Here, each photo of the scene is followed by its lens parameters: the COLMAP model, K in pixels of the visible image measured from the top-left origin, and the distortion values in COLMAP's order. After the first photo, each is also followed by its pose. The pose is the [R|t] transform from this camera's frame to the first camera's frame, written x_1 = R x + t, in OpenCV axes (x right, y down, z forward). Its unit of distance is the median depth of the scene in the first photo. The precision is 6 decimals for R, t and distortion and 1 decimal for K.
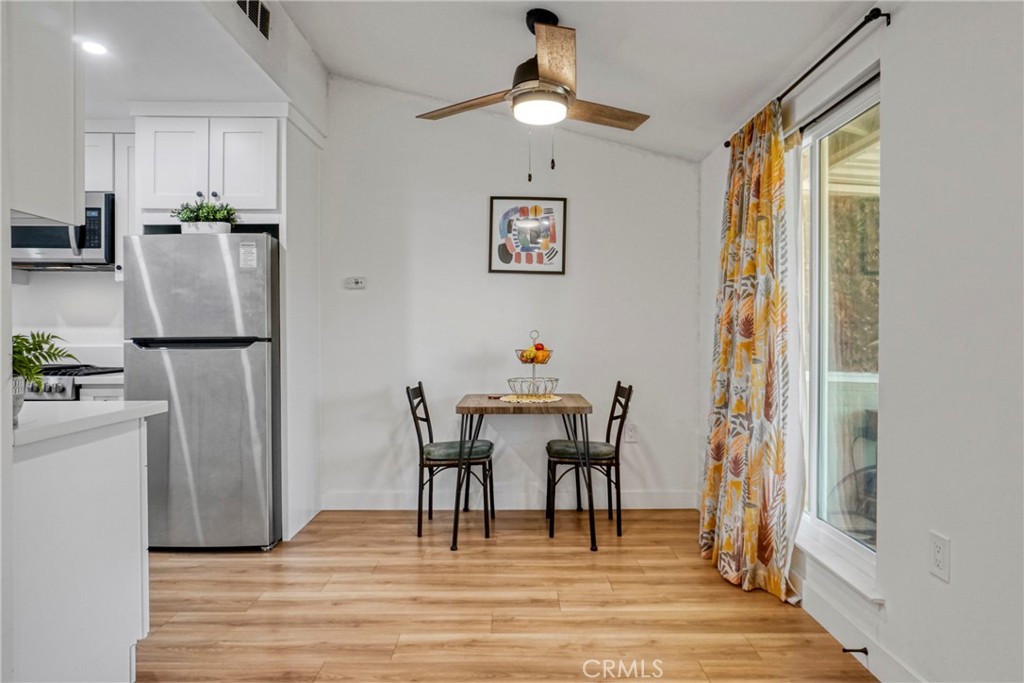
lens RADIAL K [[626.7, 0, 512.4], [0, 626.7, 337.0], [0, 0, 1]] dist [-0.005567, -0.000162]
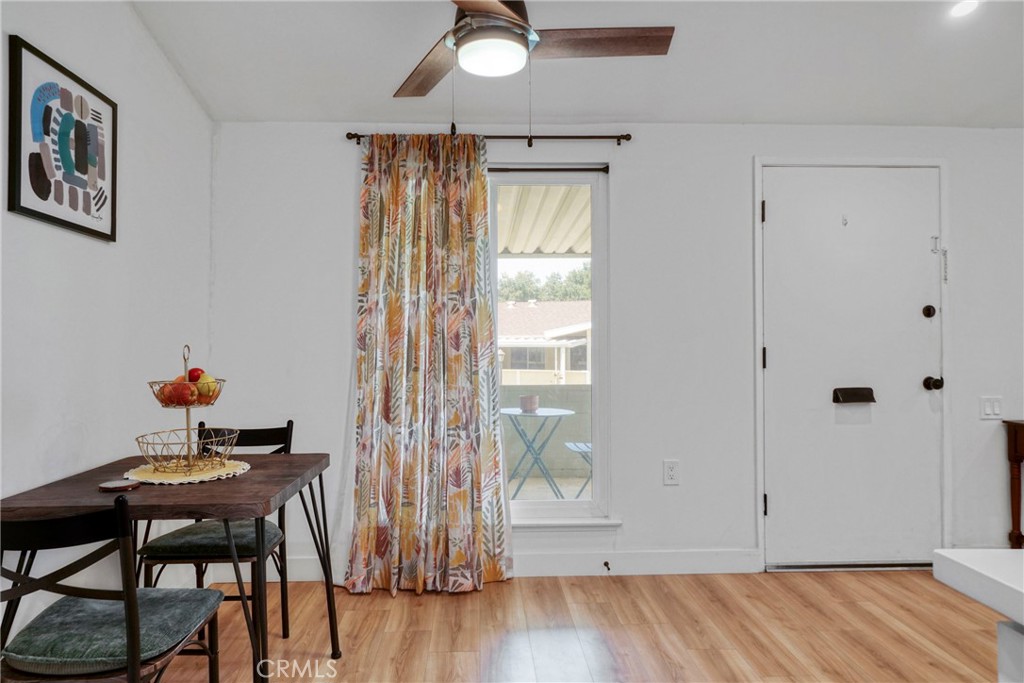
lens RADIAL K [[647.8, 0, 512.0], [0, 647.8, 336.7], [0, 0, 1]] dist [0.000526, -0.001041]
pose [[-0.042220, 0.007168, 0.999083, -0.497100], [0.008217, 0.999943, -0.006826, -0.010383], [-0.999075, 0.007921, -0.042277, 0.677423]]
